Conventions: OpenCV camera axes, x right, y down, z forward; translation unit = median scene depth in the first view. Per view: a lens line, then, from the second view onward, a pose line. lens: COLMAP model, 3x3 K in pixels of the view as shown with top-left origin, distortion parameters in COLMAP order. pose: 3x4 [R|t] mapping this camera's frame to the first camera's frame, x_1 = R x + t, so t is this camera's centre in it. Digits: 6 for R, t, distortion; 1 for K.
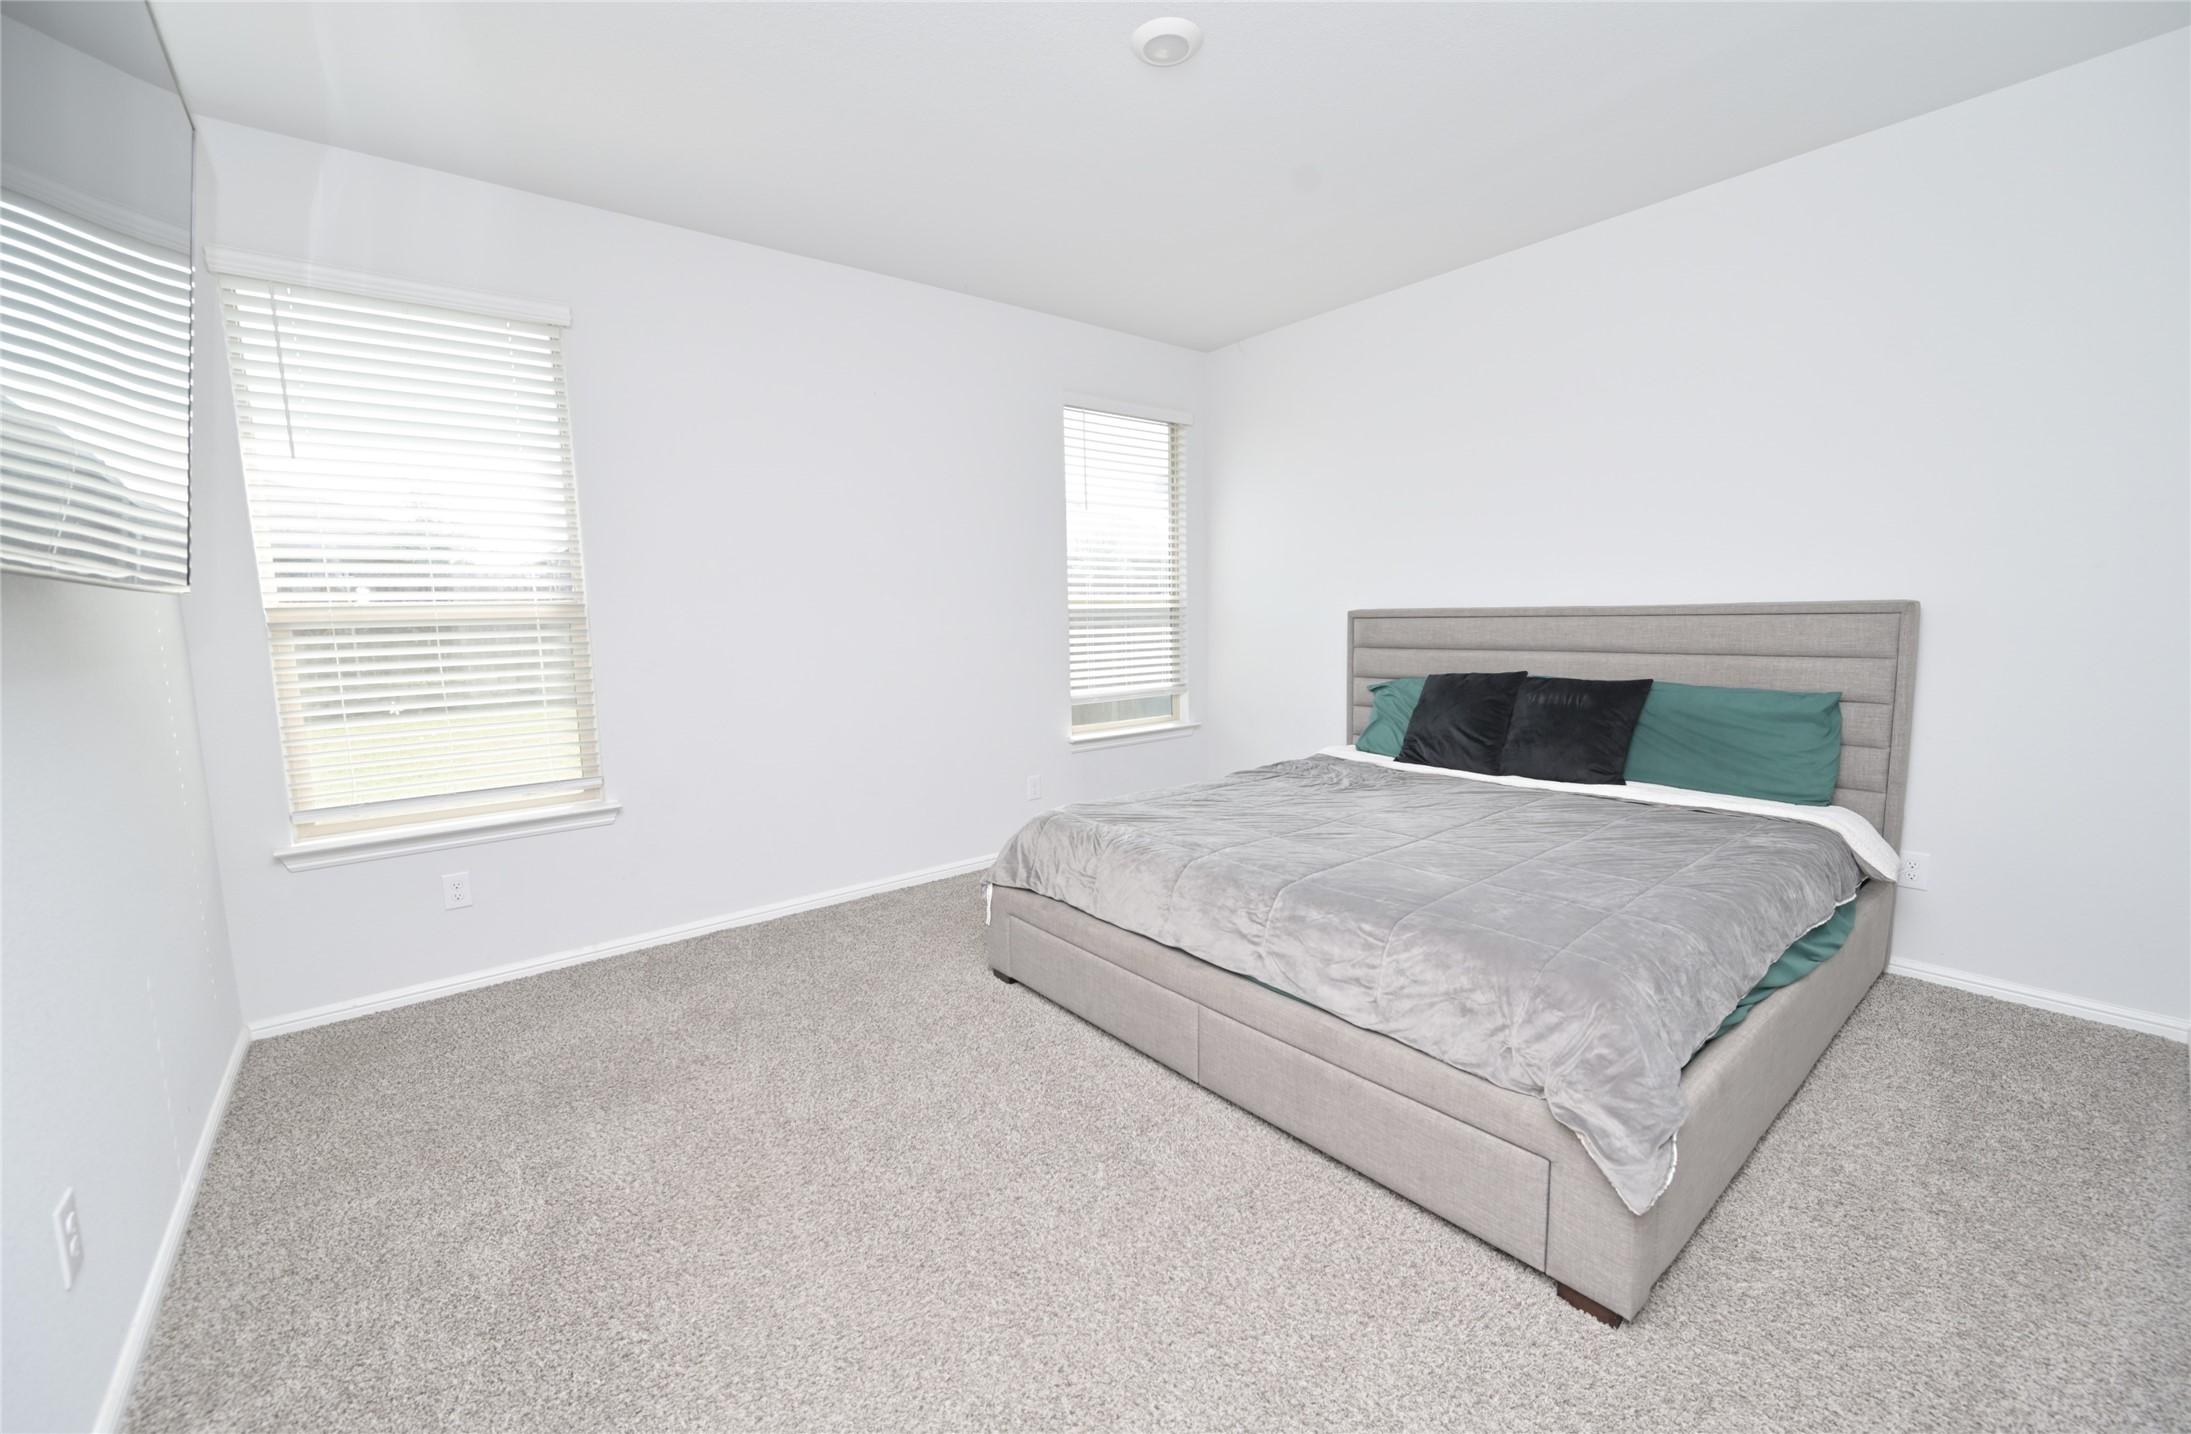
lens RADIAL K [[875.9, 0, 1099.5], [0, 875.9, 718.9], [0, 0, 1]] dist [-0.001126, 0.000326]
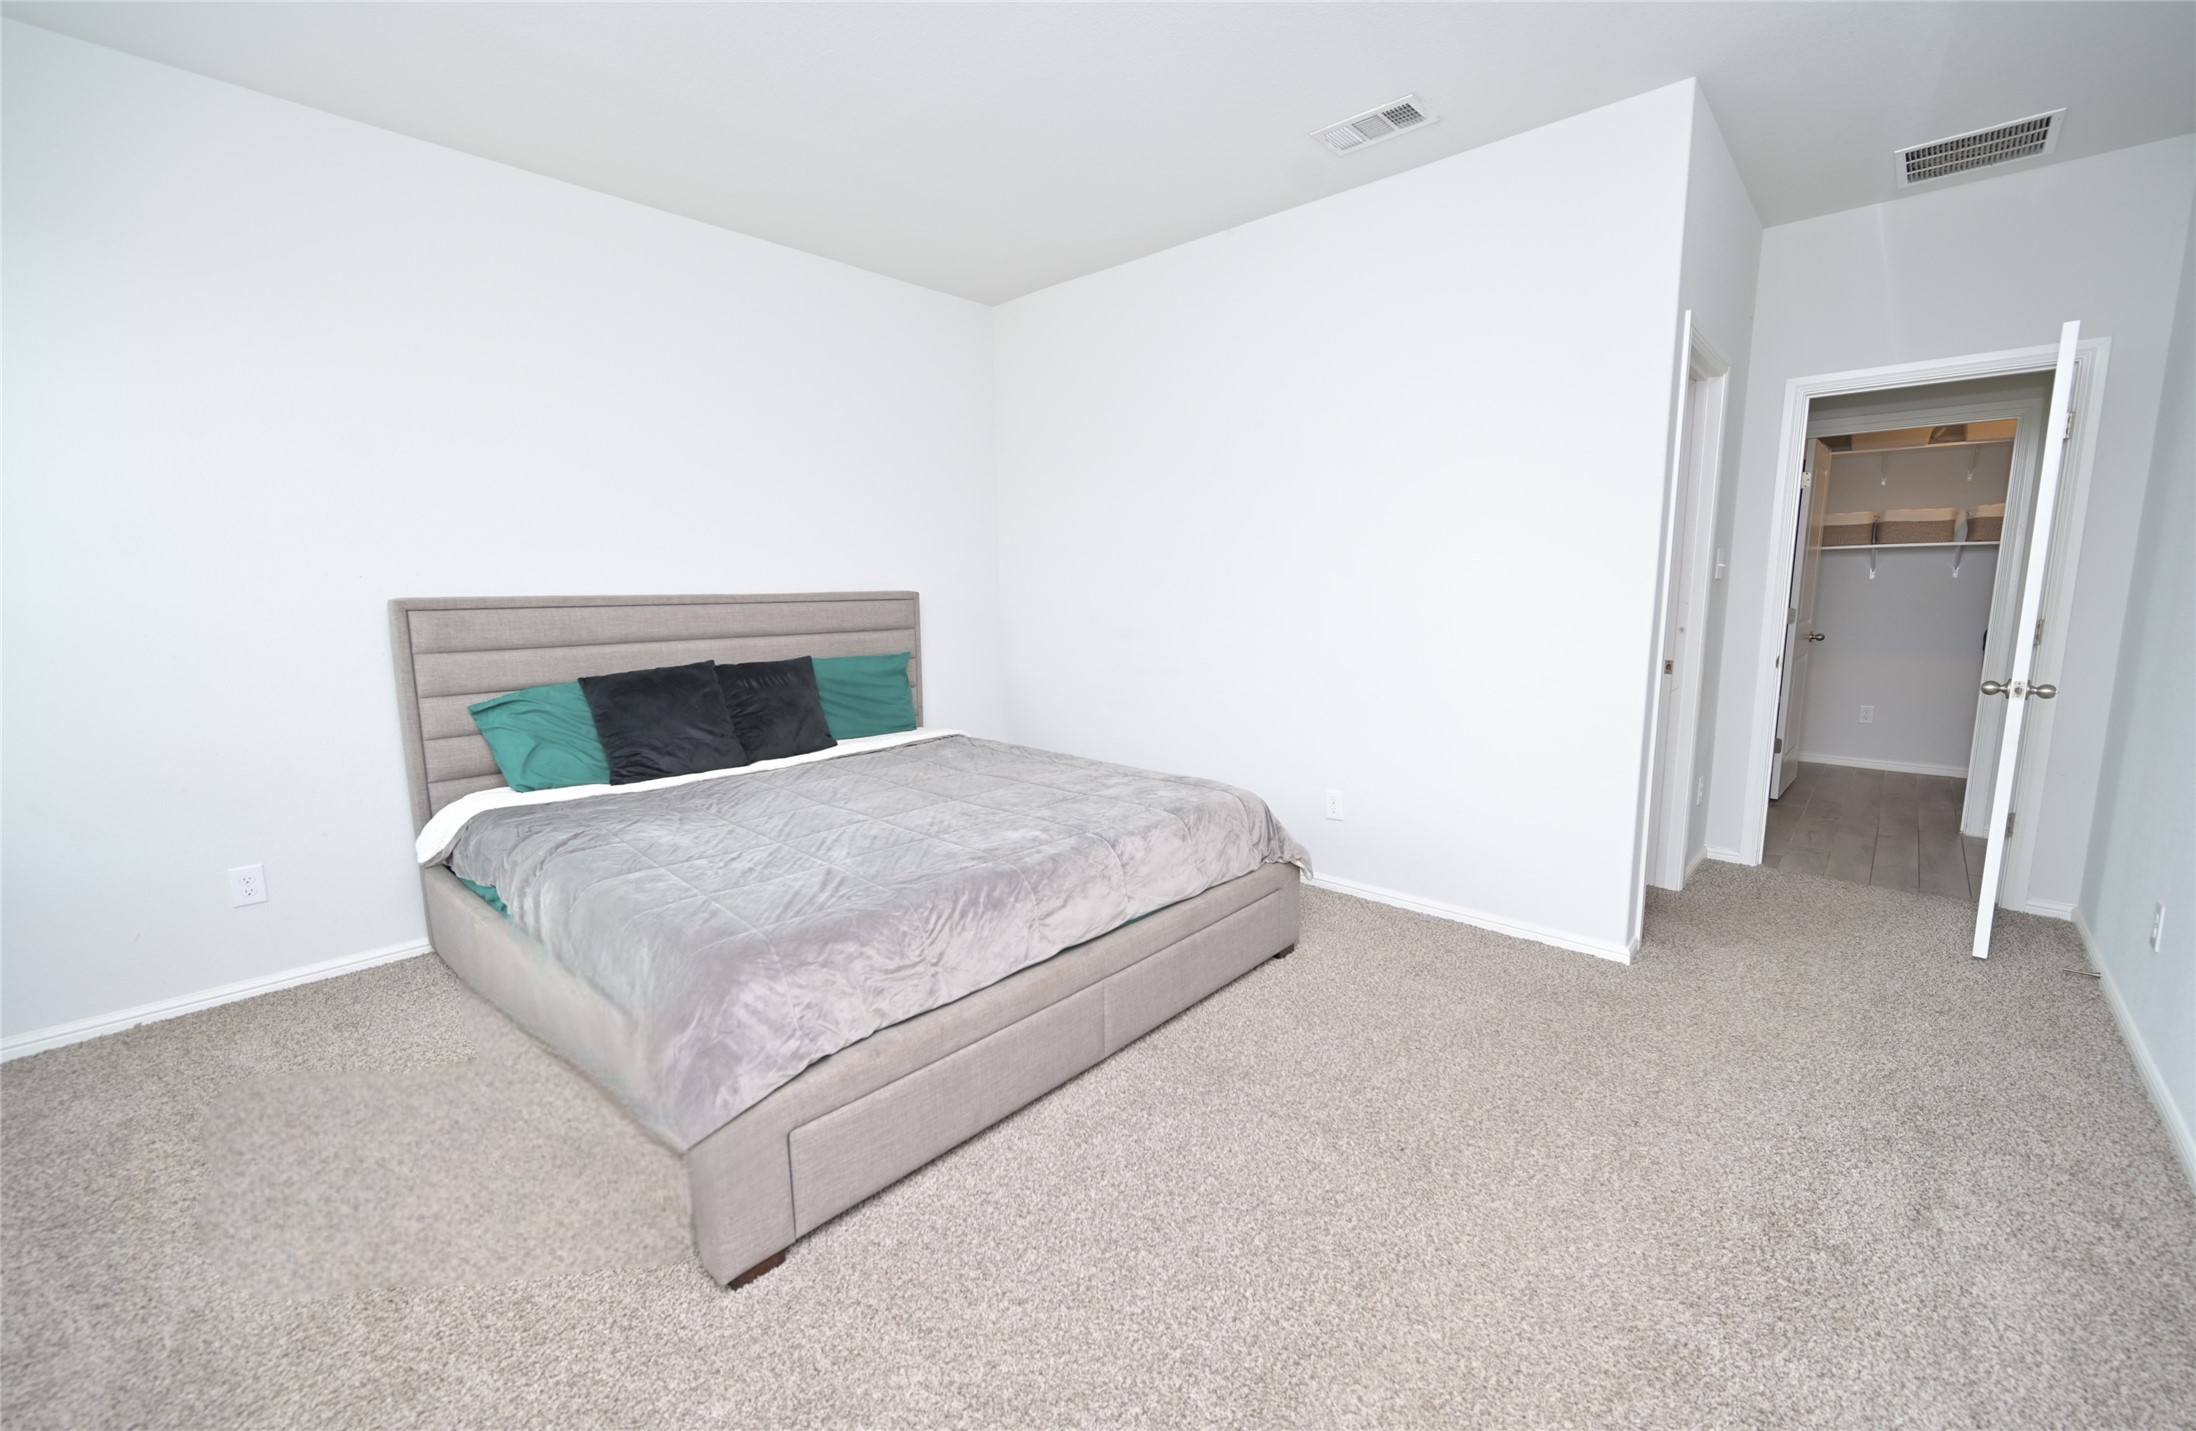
lens RADIAL K [[877.9, 0, 1100.8], [0, 877.9, 714.2], [0, 0, 1]] dist [-0.001126, 0.000326]
pose [[-0.147243, -0.121335, 0.981630, -0.568647], [0.133009, 0.981004, 0.141208, -0.078721], [-0.980116, 0.151358, -0.128307, 0.736887]]
